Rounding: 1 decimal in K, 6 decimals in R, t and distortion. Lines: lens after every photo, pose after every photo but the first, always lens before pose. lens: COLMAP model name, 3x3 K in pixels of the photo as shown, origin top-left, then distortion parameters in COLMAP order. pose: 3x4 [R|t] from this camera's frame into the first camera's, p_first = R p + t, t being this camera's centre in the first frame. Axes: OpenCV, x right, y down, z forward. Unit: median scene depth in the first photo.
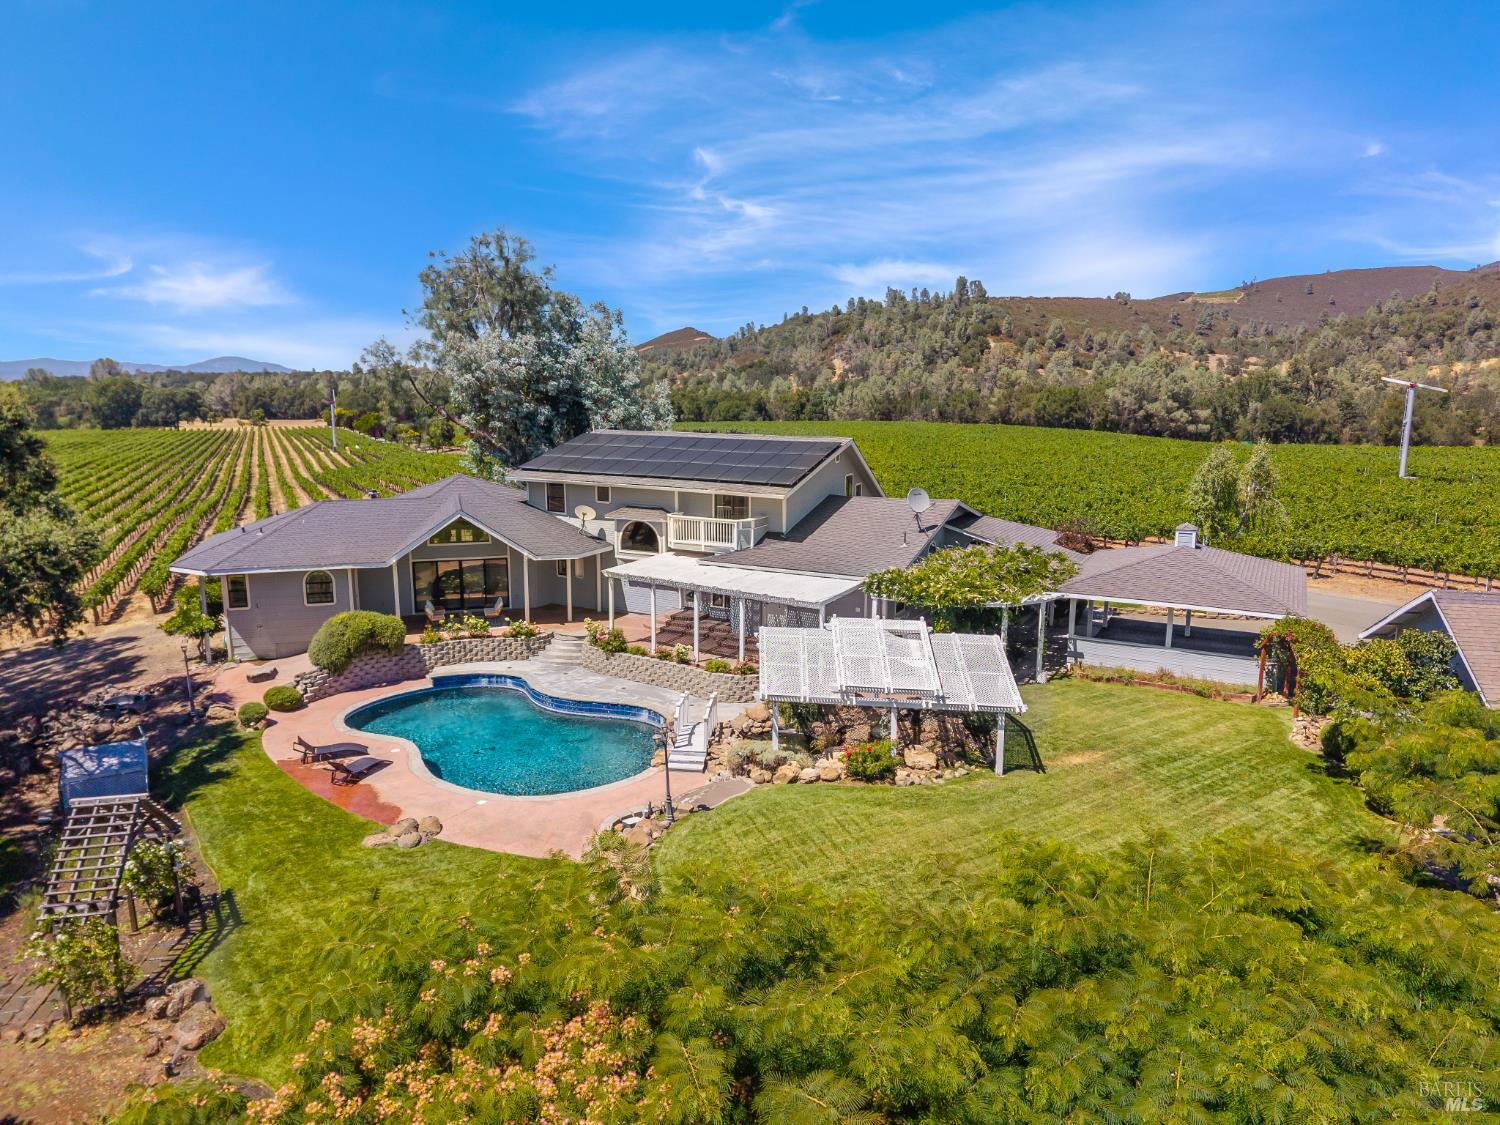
lens RADIAL K [[1026.9, 0, 750.0], [0, 1026.9, 562.5], [0, 0, 1]] dist [0.072794, -0.065505]
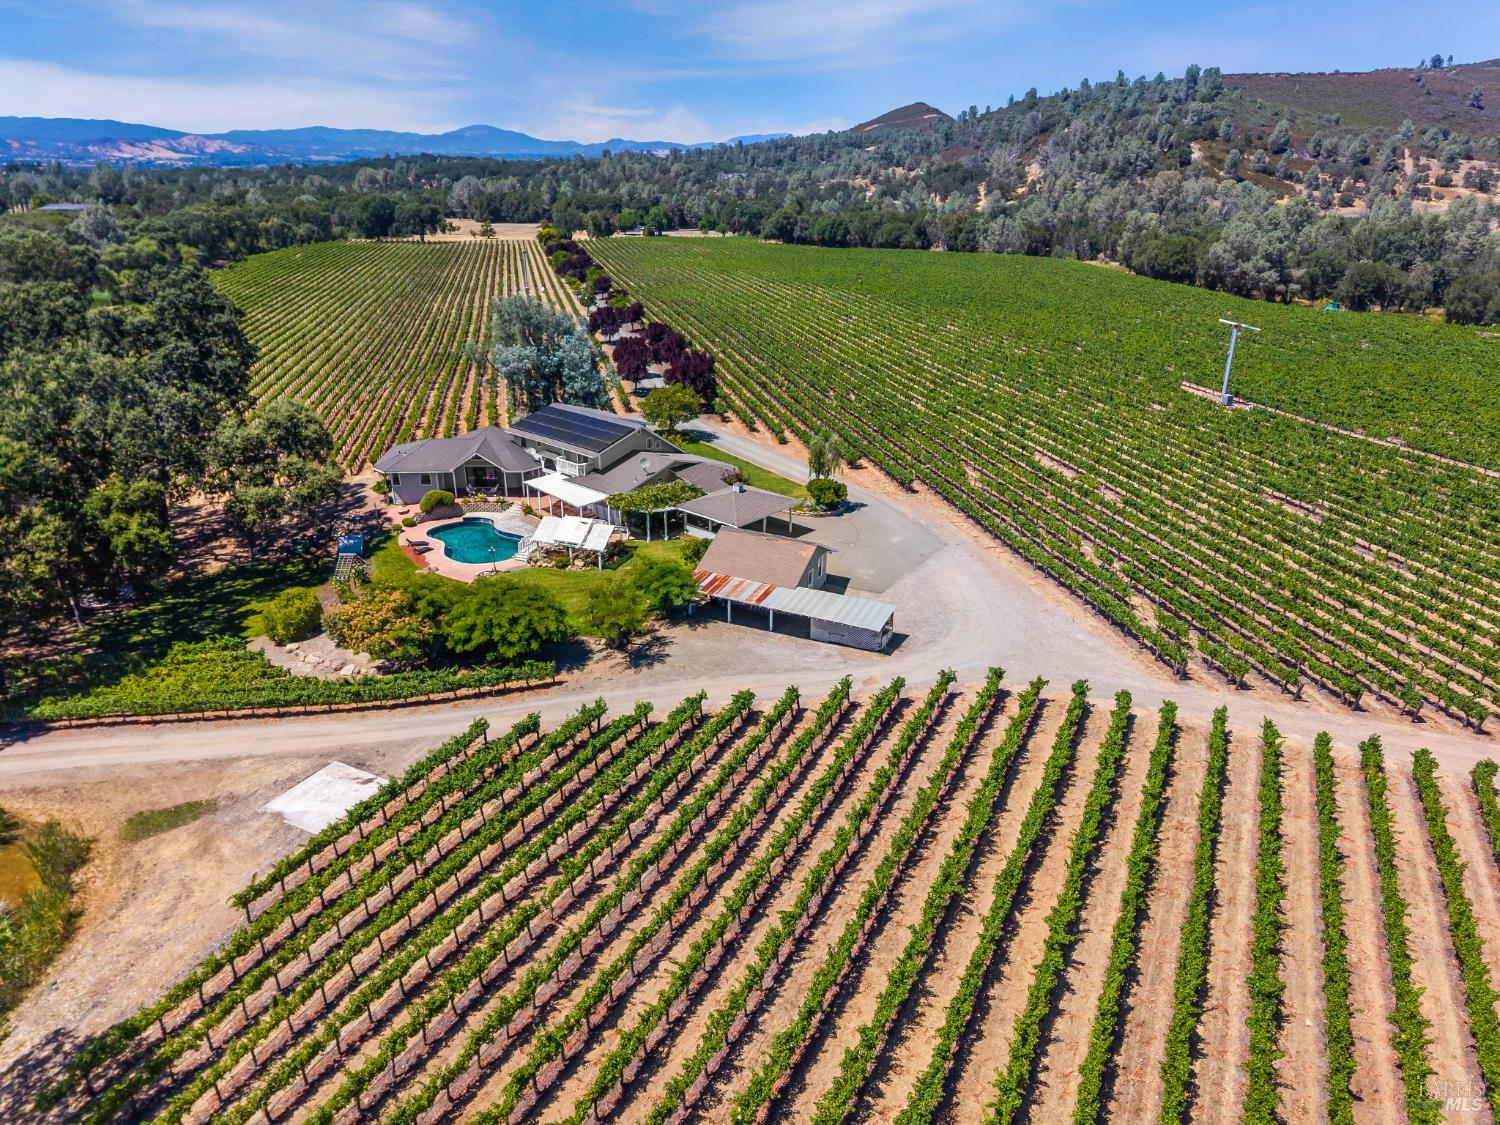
lens RADIAL K [[1026.9, 0, 750.0], [0, 1026.9, 562.5], [0, 0, 1]] dist [0.072794, -0.065505]
pose [[0.975684, 0.089882, -0.199905, 0.900188], [-0.047510, 0.977093, 0.207442, -0.340560], [0.213971, -0.192900, 0.957604, -1.323355]]
